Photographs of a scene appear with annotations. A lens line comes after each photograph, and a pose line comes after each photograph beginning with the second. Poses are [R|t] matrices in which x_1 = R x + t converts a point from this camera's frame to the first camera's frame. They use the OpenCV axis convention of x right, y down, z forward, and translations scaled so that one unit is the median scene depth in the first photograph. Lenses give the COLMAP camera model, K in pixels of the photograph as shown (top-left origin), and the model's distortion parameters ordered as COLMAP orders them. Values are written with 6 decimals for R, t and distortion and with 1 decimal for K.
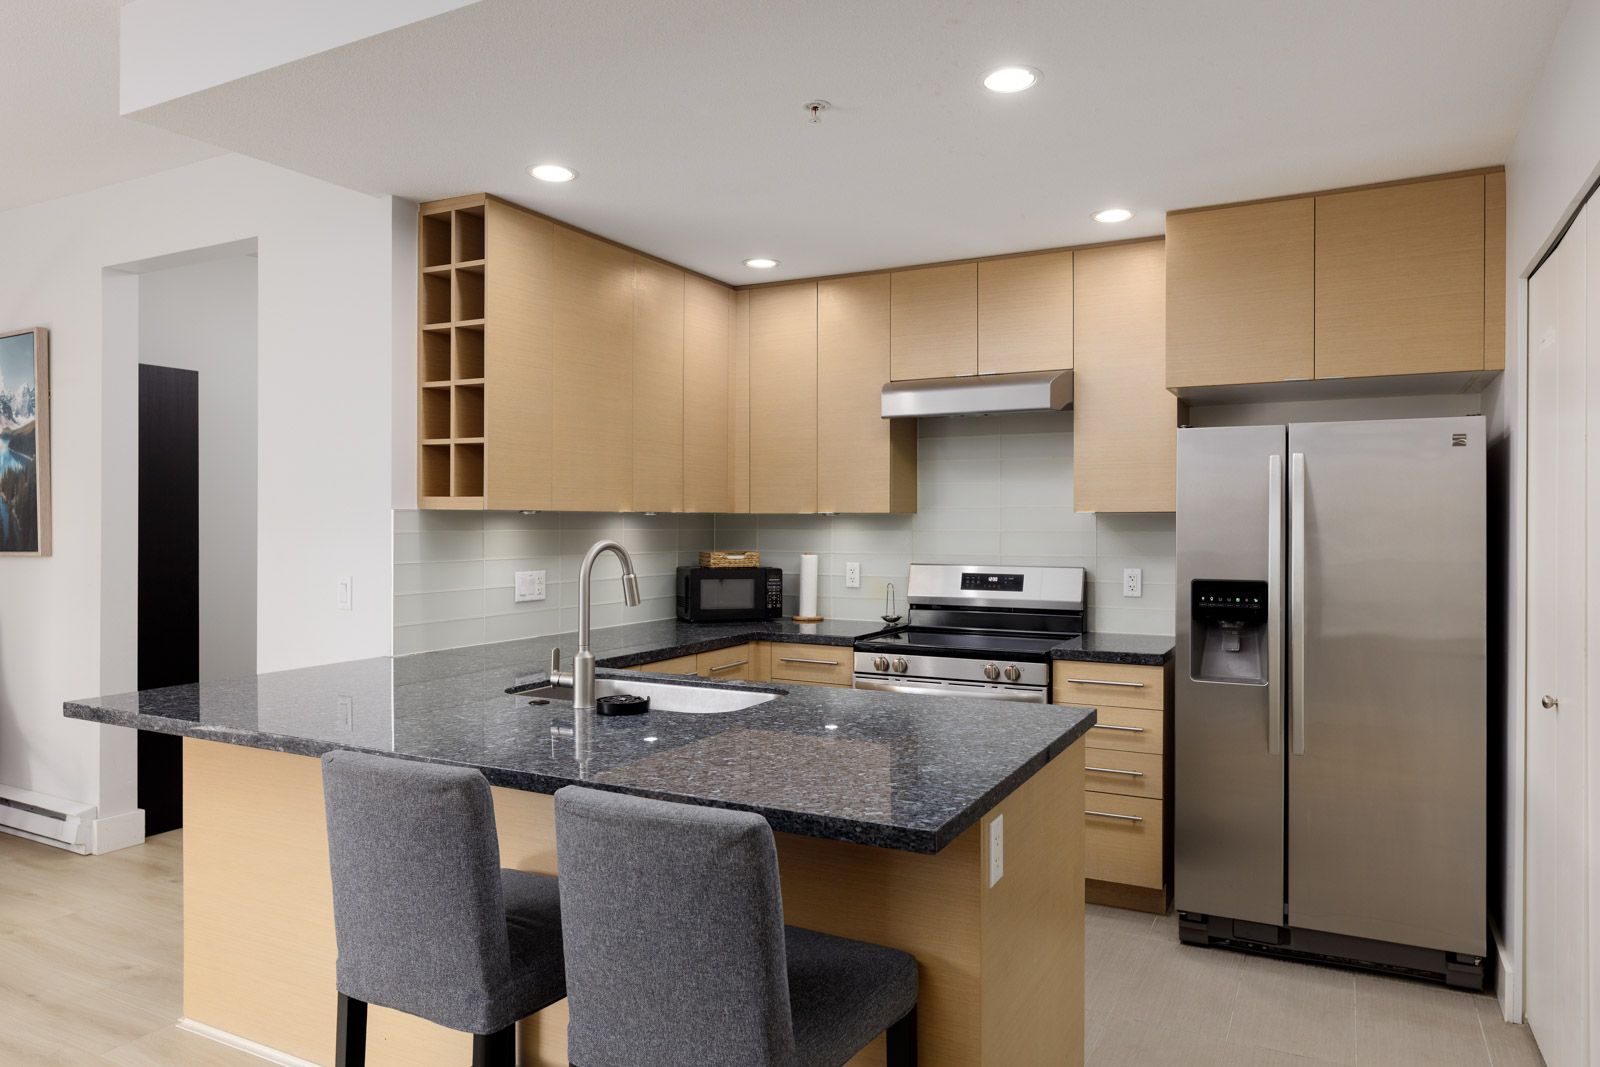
lens RADIAL K [[1031.9, 0, 800.0], [0, 1031.9, 533.5], [0, 0, 1]] dist [0.001386, 0.002755]
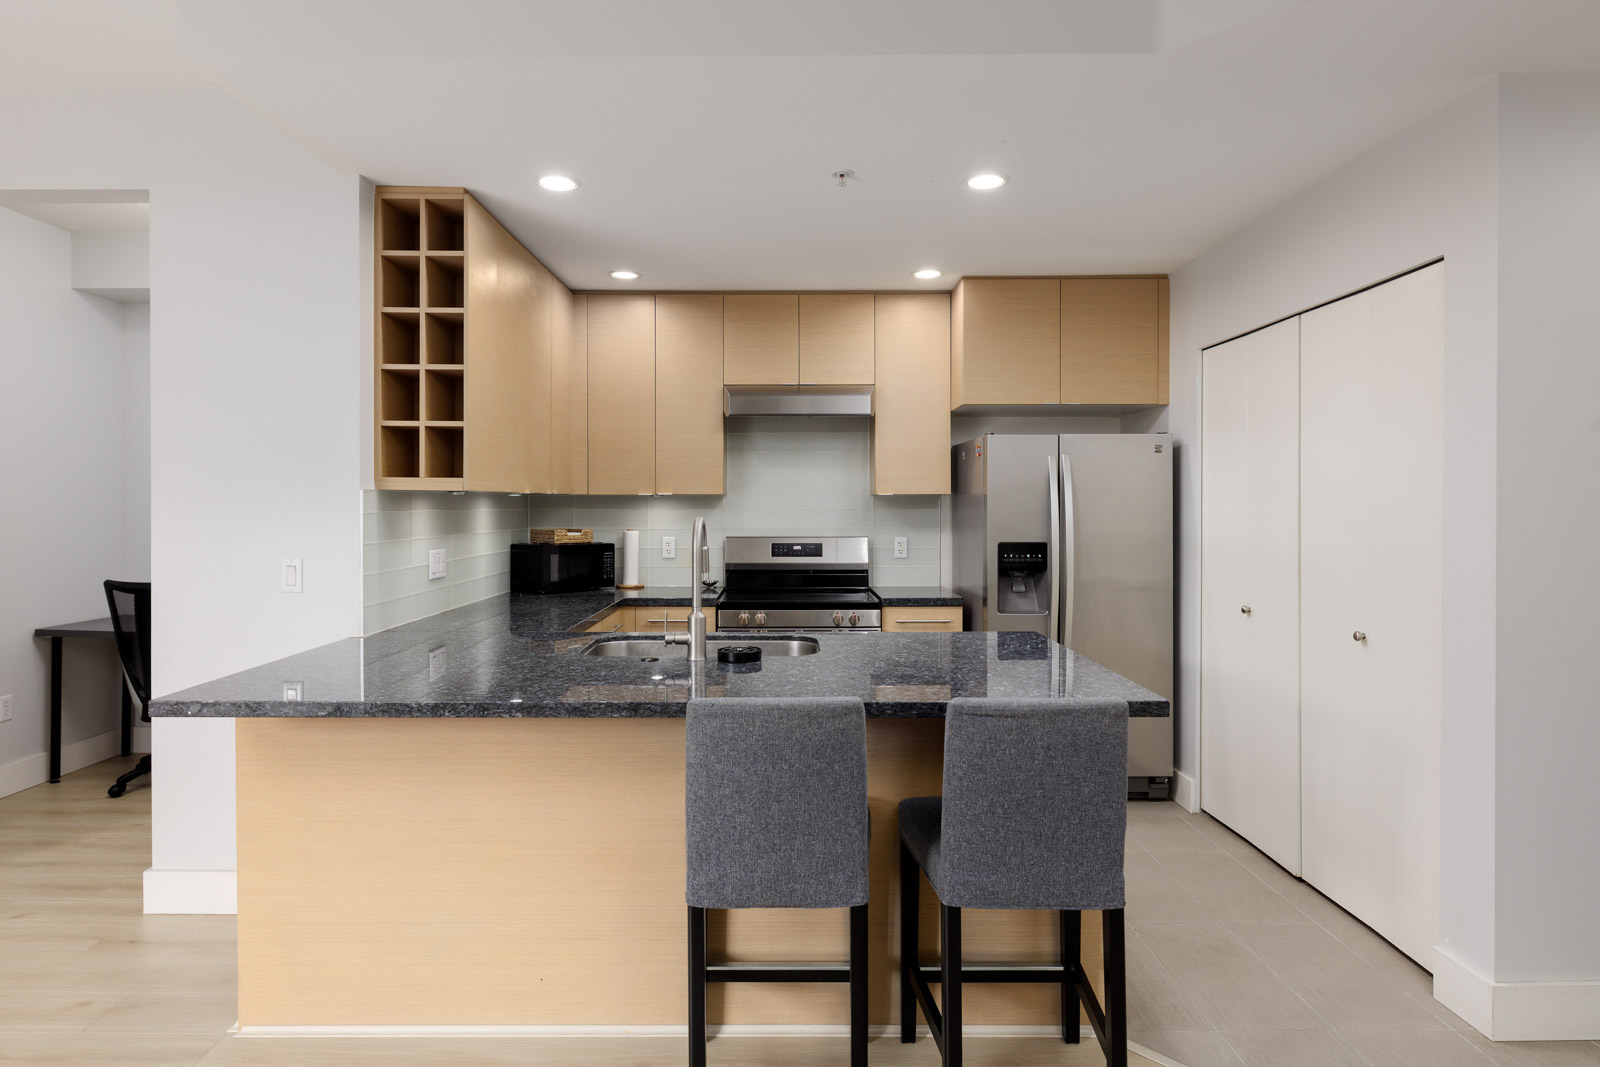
lens RADIAL K [[922.6, 0, 783.2], [0, 922.6, 514.5], [0, 0, 1]] dist [-0.001506, 0.000448]
pose [[0.887833, -0.007493, 0.460105, -0.437167], [0.006797, 0.999972, 0.003171, 0.000567], [-0.460115, 0.000312, 0.887859, 0.018545]]
